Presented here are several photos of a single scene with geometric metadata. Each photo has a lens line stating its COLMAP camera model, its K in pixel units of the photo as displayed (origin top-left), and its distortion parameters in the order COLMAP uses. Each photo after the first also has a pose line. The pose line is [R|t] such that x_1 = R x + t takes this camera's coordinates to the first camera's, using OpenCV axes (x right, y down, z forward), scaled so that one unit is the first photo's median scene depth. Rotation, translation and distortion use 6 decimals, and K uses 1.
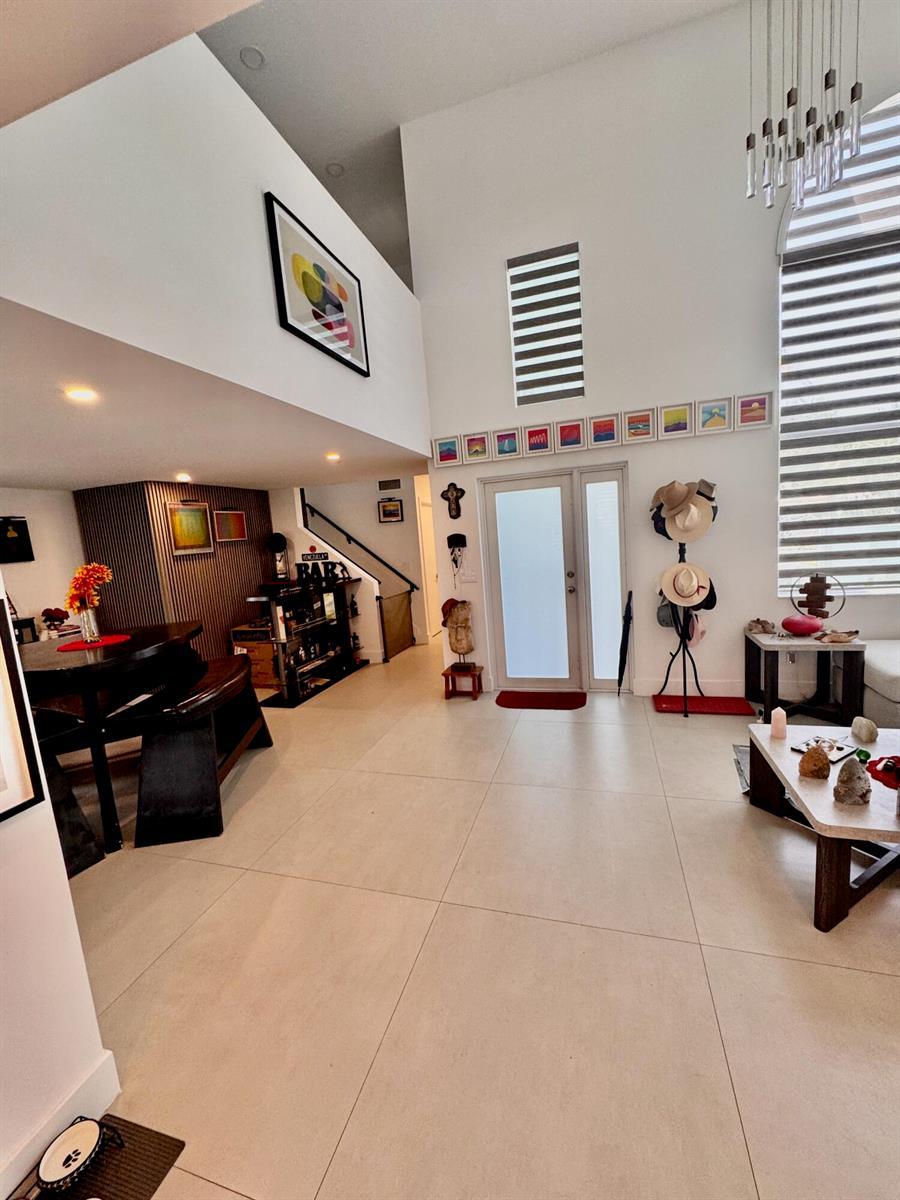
lens RADIAL K [[481.8, 0, 451.6], [0, 481.8, 598.2], [0, 0, 1]] dist [-0.002861, 0.000084]
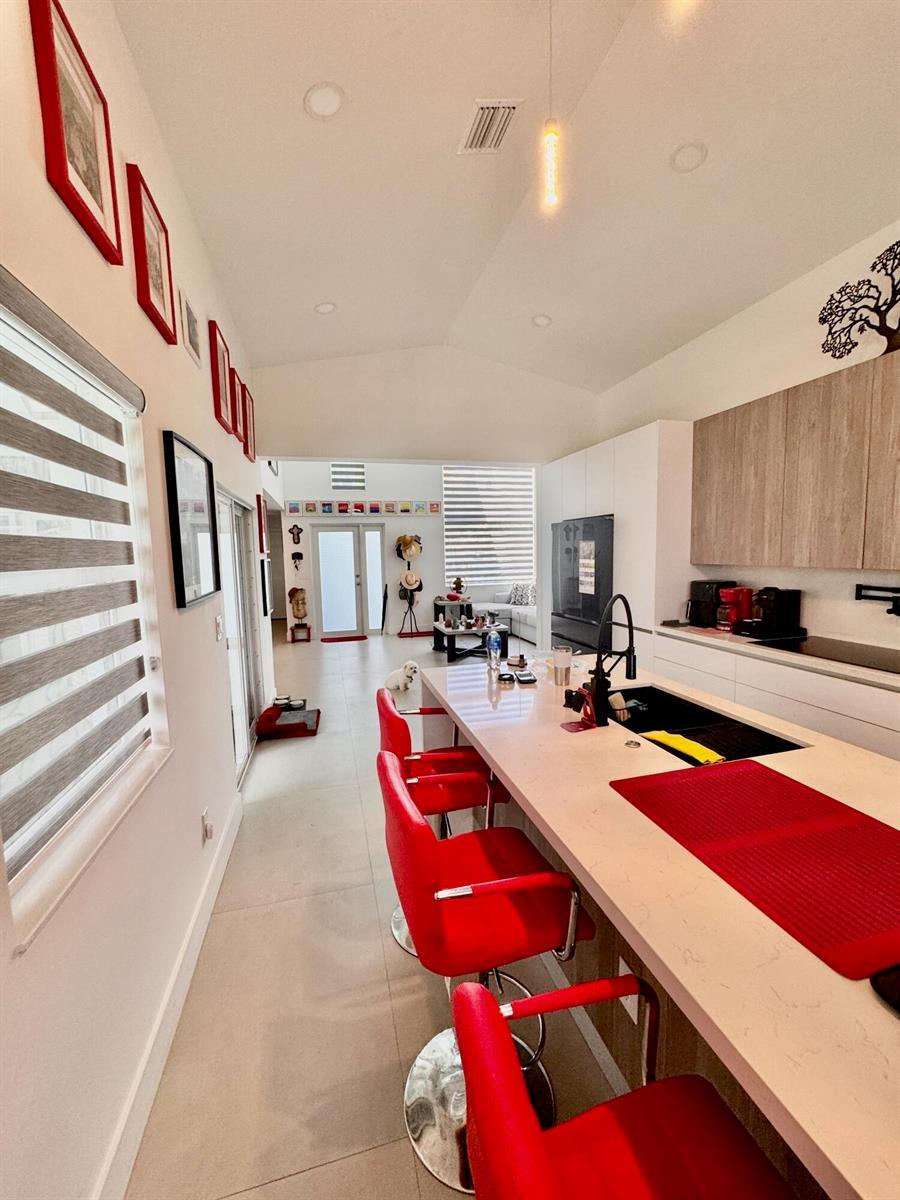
lens RADIAL K [[481.8, 0, 455.0], [0, 481.8, 603.0], [0, 0, 1]] dist [-0.002861, 0.000084]
pose [[0.844421, 0.002662, 0.535673, -0.553993], [0.025486, 0.998656, -0.045138, 0.187663], [-0.535073, 0.051768, 0.843218, -1.023261]]
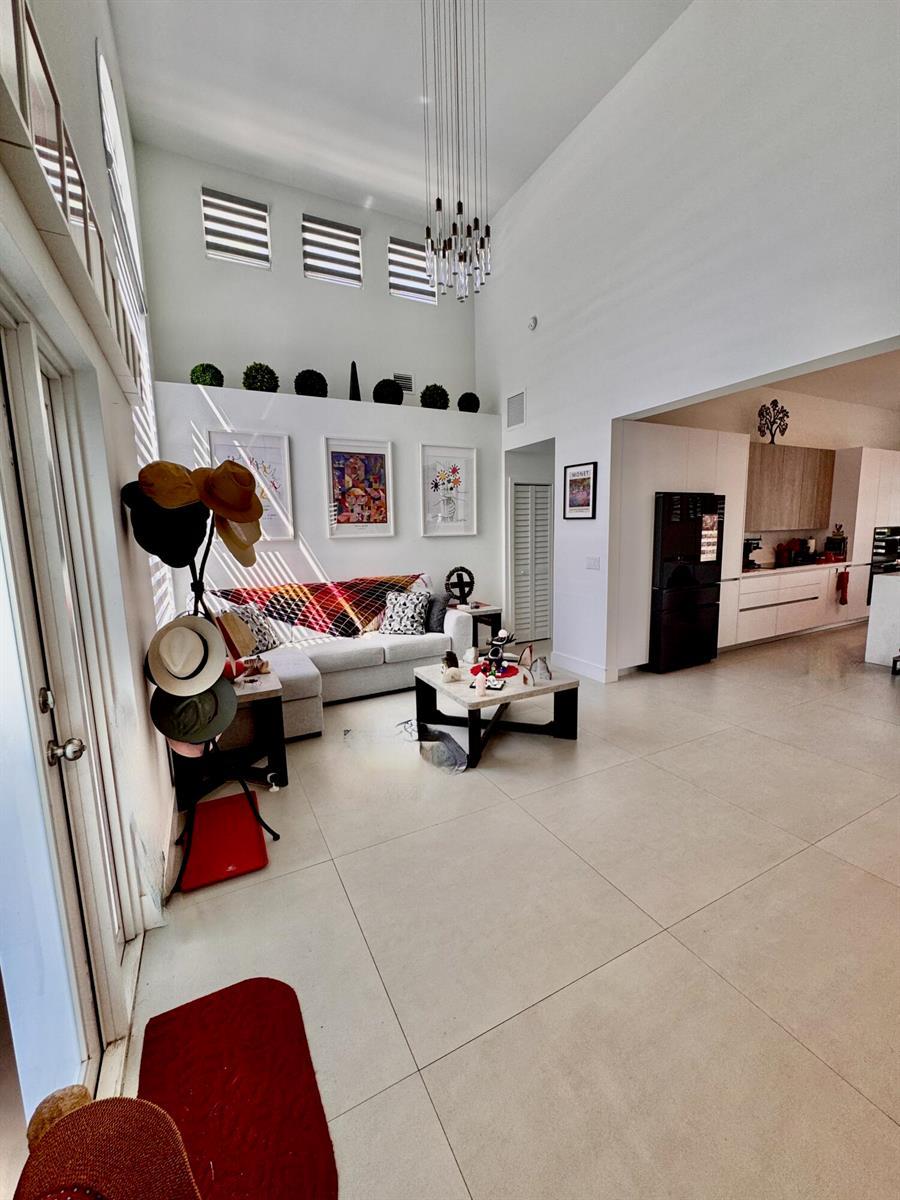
lens RADIAL K [[481.8, 0, 452.9], [0, 481.8, 596.2], [0, 0, 1]] dist [-0.002861, 0.000084]
pose [[-0.693843, -0.004349, 0.720113, -0.130461], [0.173551, 0.969497, 0.173075, -0.133365], [-0.698901, 0.245063, -0.671924, 1.168148]]
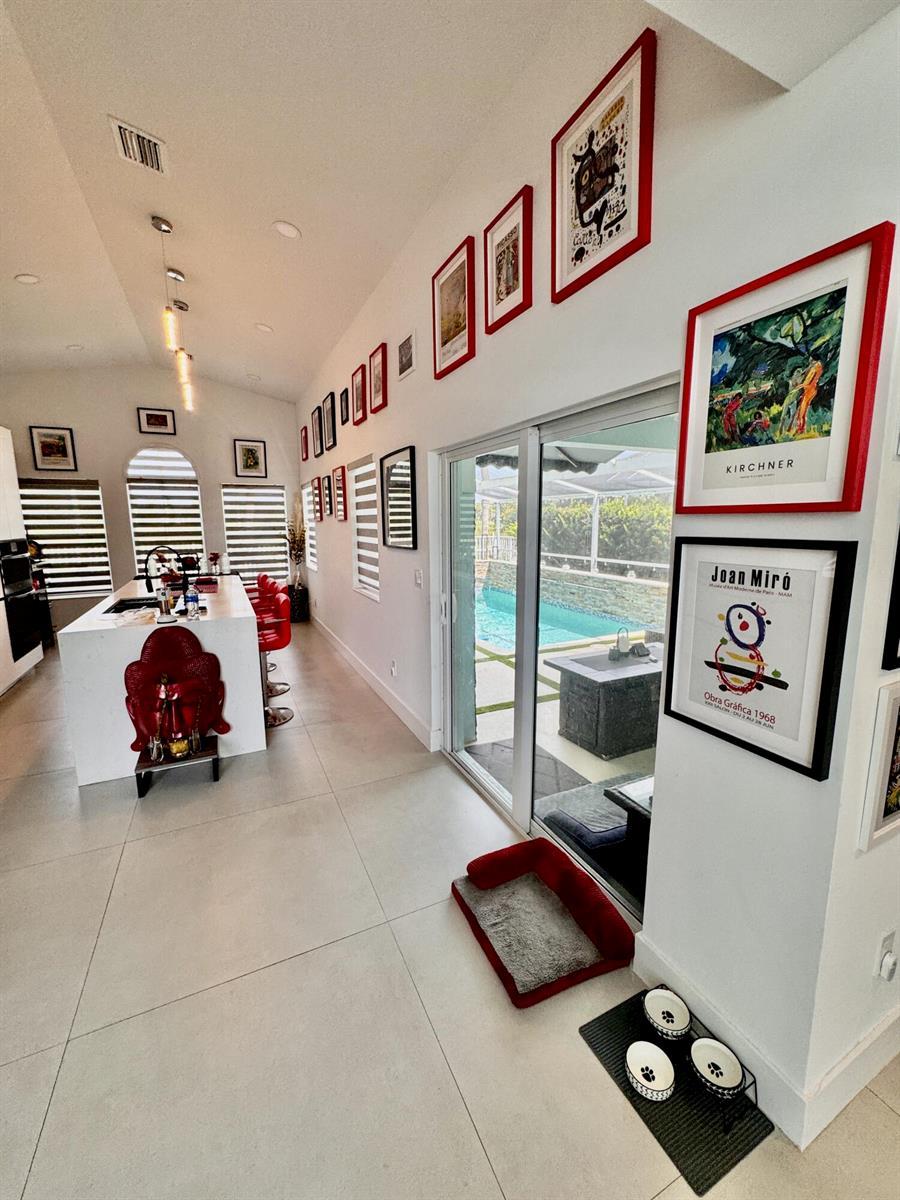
lens RADIAL K [[481.8, 0, 450.1], [0, 481.8, 598.8], [0, 0, 1]] dist [-0.002861, 0.000084]
pose [[-0.735919, 0.194257, -0.648605, 0.040528], [-0.021955, 0.950608, 0.309617, -0.043754], [0.676714, 0.242094, -0.695305, 0.345833]]
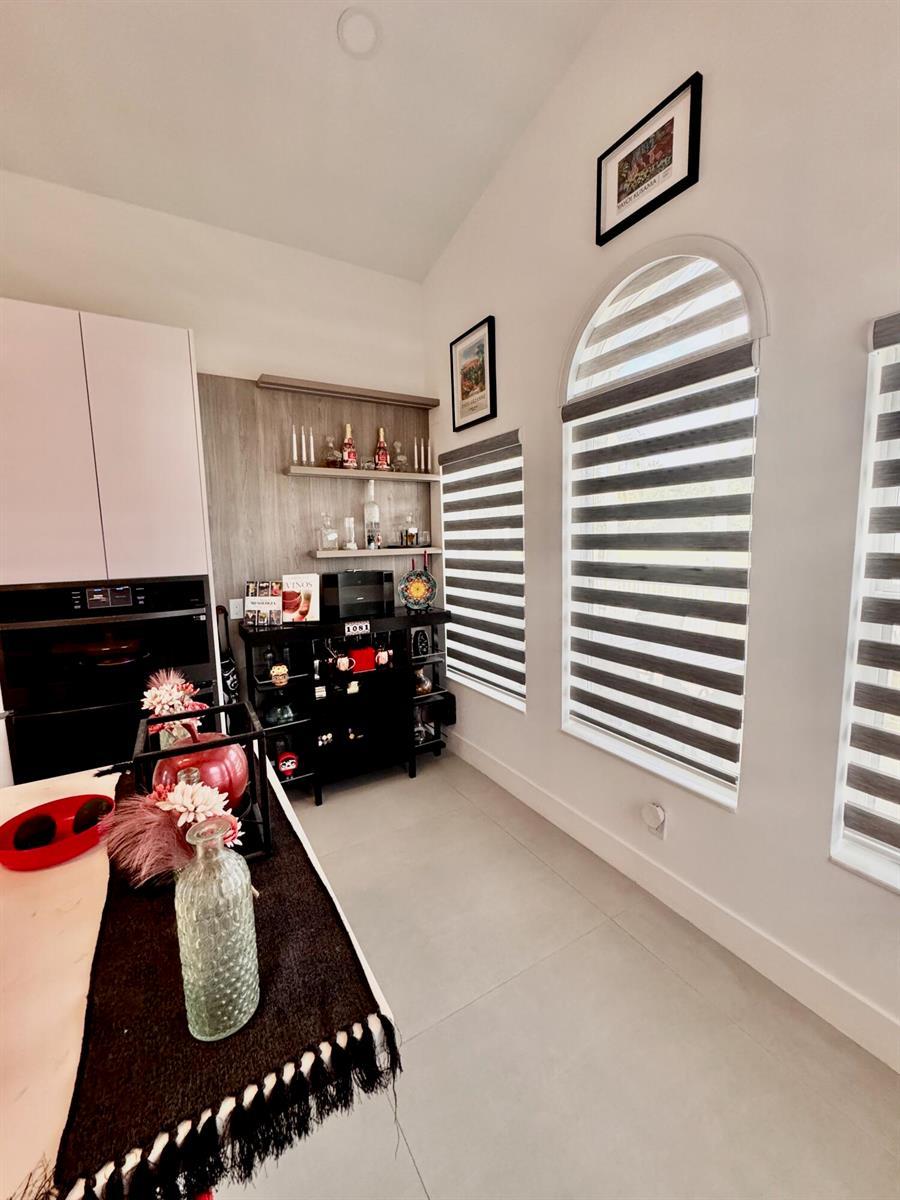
lens RADIAL K [[481.8, 0, 448.4], [0, 481.8, 598.0], [0, 0, 1]] dist [-0.002861, 0.000084]
pose [[-0.729900, 0.009452, 0.683489, -0.609930], [0.167001, 0.972070, 0.164898, 0.211484], [-0.662840, 0.234502, -0.711092, -1.159135]]
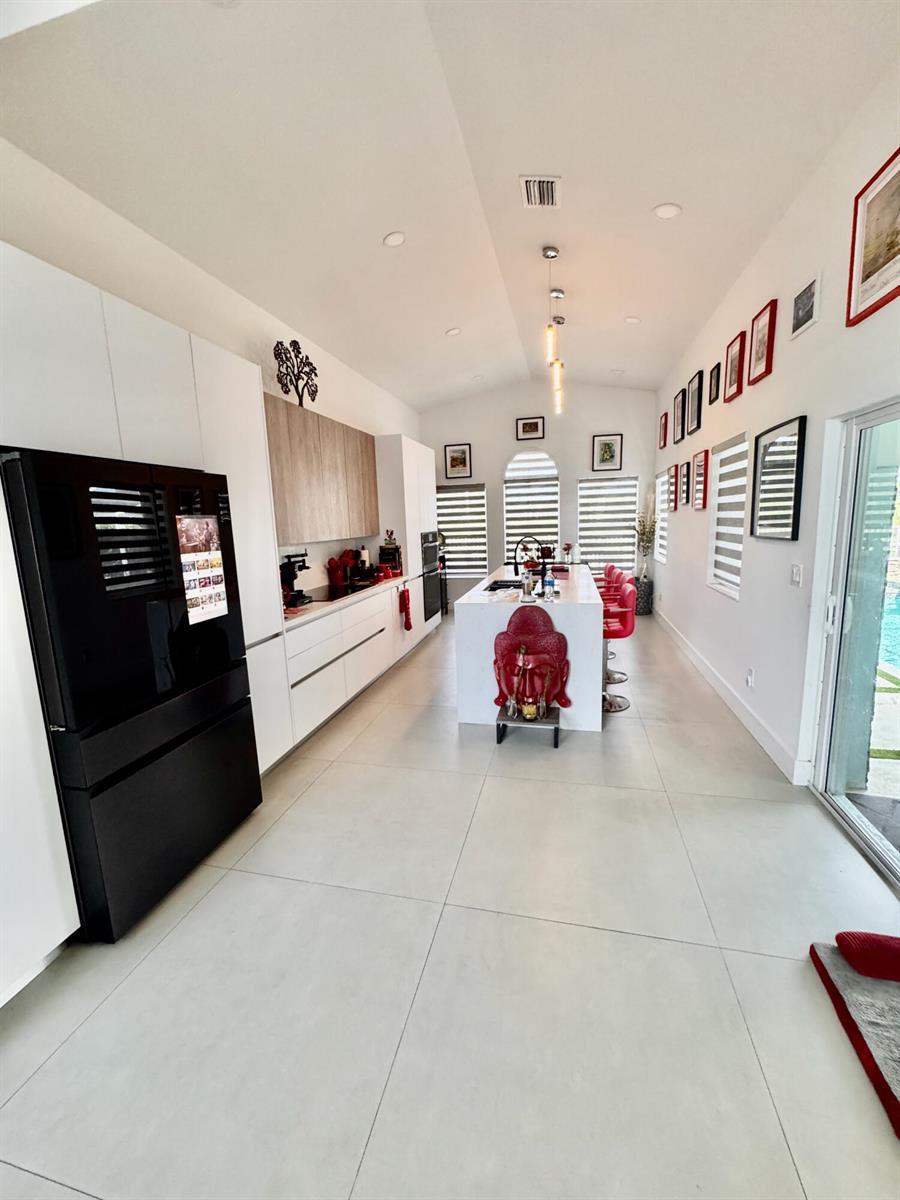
lens RADIAL K [[481.8, 0, 451.7], [0, 481.8, 598.7], [0, 0, 1]] dist [-0.002861, 0.000084]
pose [[-0.991454, 0.124615, -0.038592, 0.056920], [0.107900, 0.949605, 0.294292, -0.044256], [0.073320, 0.287613, -0.954936, 0.356377]]
